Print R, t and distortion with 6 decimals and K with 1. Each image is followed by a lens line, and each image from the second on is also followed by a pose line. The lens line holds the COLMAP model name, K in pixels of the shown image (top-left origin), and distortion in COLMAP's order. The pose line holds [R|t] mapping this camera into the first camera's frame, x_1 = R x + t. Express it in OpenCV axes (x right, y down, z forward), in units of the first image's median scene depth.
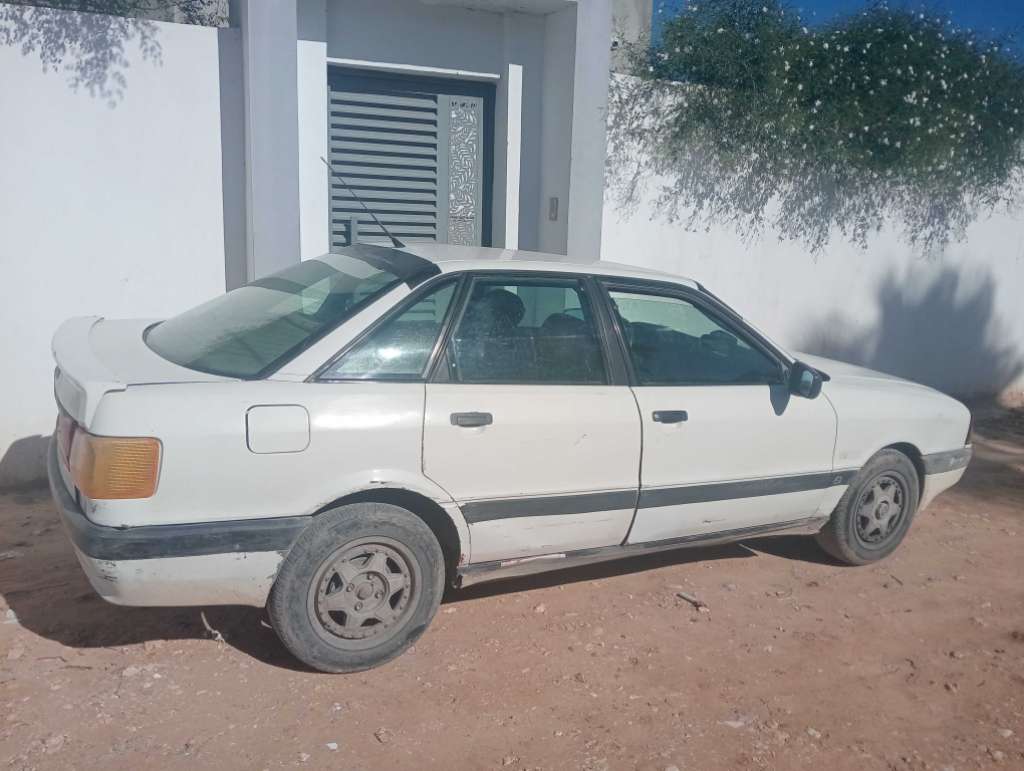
lens RADIAL K [[826.1, 0, 510.3], [0, 826.1, 392.1], [0, 0, 1]] dist [-0.014974, -0.023062]
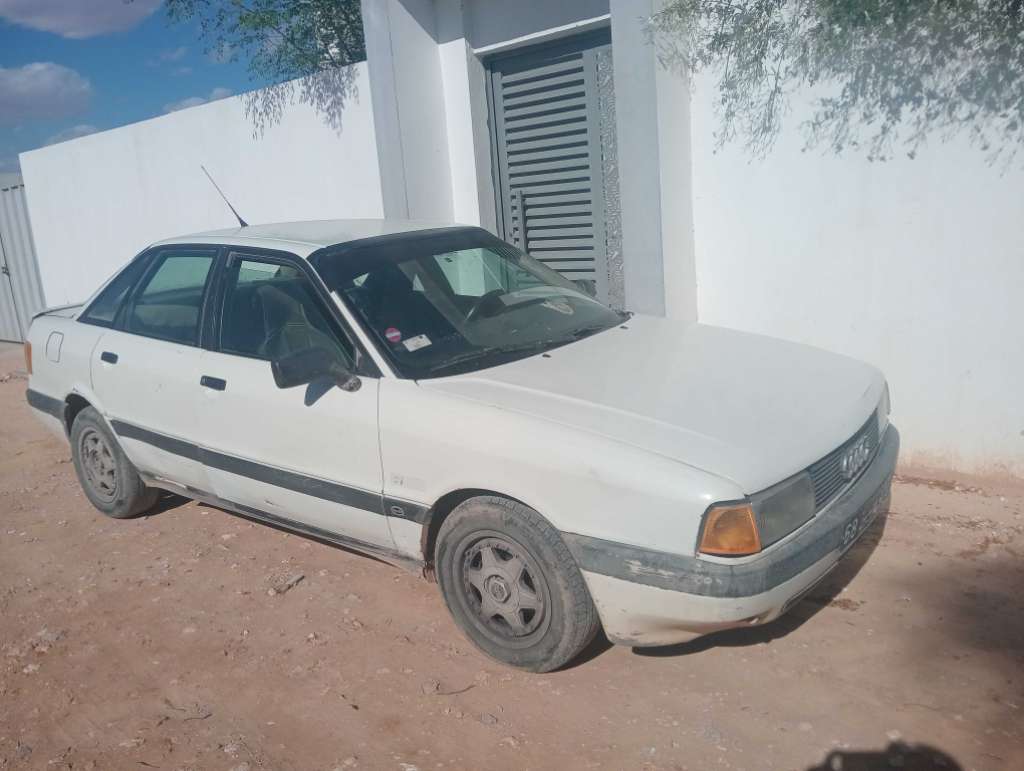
lens RADIAL K [[826.1, 0, 511.5], [0, 826.1, 378.7], [0, 0, 1]] dist [-0.014974, -0.023062]
pose [[0.415470, 0.120406, -0.901603, 0.727254], [-0.099164, 0.991288, 0.086687, -0.057527], [0.904185, 0.053391, 0.423790, 0.509259]]
